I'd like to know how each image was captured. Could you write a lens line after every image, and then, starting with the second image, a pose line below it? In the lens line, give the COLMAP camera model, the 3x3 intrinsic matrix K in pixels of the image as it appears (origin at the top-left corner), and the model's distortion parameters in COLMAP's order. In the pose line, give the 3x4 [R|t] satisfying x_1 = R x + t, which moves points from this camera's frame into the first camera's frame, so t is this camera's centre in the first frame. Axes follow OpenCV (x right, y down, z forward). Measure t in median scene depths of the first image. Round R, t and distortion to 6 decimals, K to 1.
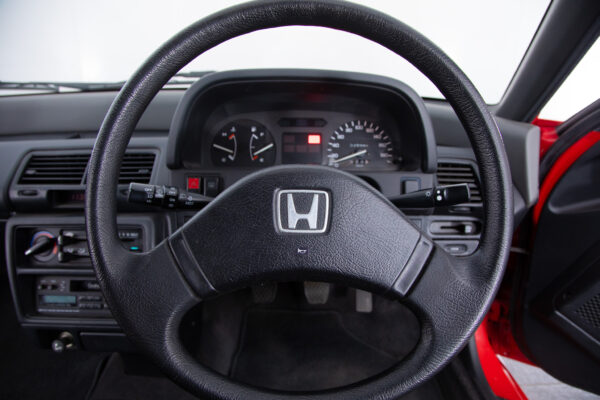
lens RADIAL K [[416.9, 0, 297.9], [0, 416.9, 204.2], [0, 0, 1]] dist [-0.124461, 0.042547]
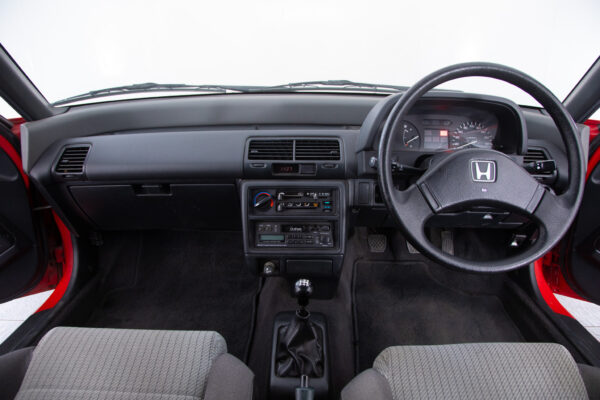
lens RADIAL K [[416.9, 0, 304.9], [0, 416.9, 199.5], [0, 0, 1]] dist [-0.124461, 0.042547]
pose [[0.999599, 0.007868, -0.027205, -0.439456], [-0.007421, 0.999836, 0.016501, 0.070736], [0.027330, -0.016292, 0.999494, -0.551658]]
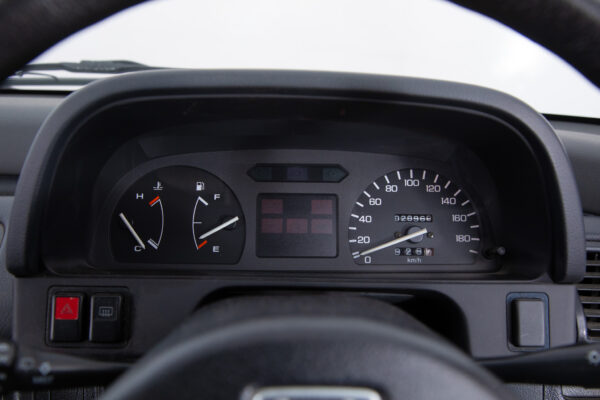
lens RADIAL K [[691.1, 0, 296.1], [0, 691.1, 200.9], [0, 0, 1]] dist [0.049162, 0.000000]
pose [[0.999638, 0.003980, 0.026597, -0.013883], [-0.001215, 0.994659, -0.103206, -0.078195], [-0.026865, 0.103136, 0.994304, 0.178087]]
